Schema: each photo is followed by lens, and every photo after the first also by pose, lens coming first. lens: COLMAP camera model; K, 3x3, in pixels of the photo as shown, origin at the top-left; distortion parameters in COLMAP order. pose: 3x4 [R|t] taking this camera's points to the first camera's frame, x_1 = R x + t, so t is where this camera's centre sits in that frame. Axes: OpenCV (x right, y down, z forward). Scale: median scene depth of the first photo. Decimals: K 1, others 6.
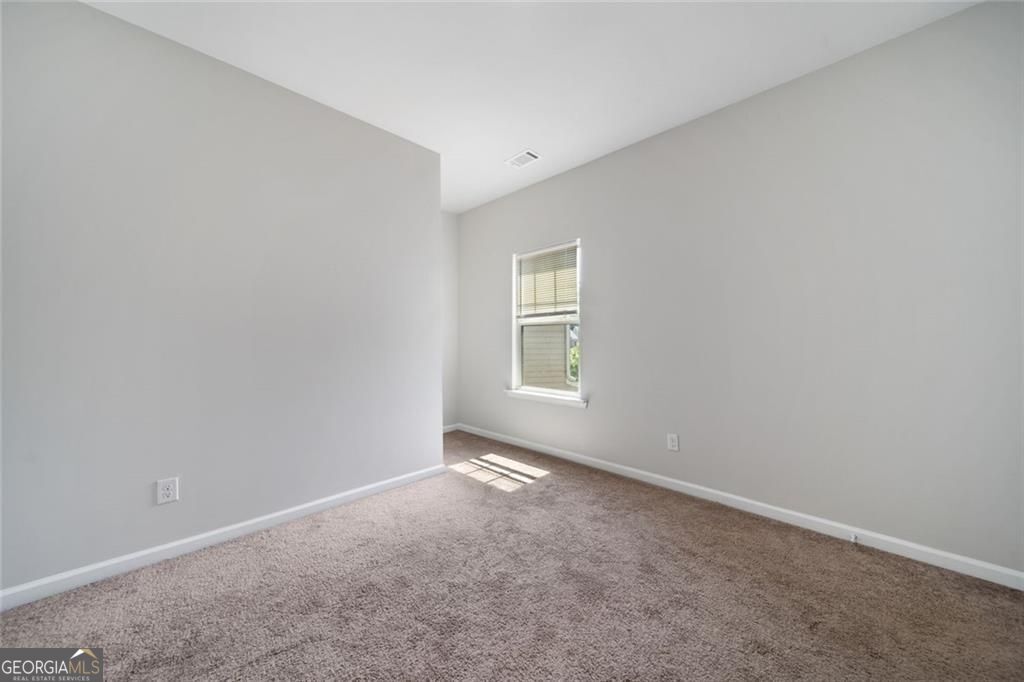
lens RADIAL K [[365.7, 0, 515.1], [0, 365.7, 342.9], [0, 0, 1]] dist [0.004459, -0.000138]
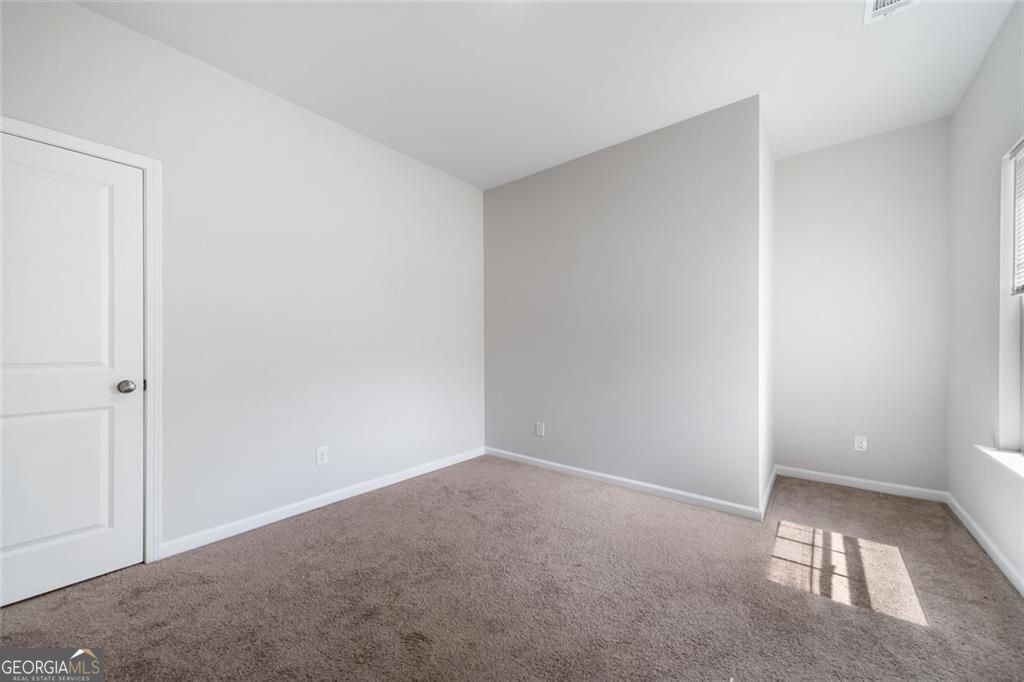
lens RADIAL K [[365.7, 0, 515.1], [0, 365.7, 342.9], [0, 0, 1]] dist [0.004459, -0.000138]
pose [[0.118256, -0.006700, -0.992961, 0.501938], [-0.006224, 0.999953, -0.007489, -0.000051], [0.992964, 0.007066, 0.118209, 0.422265]]
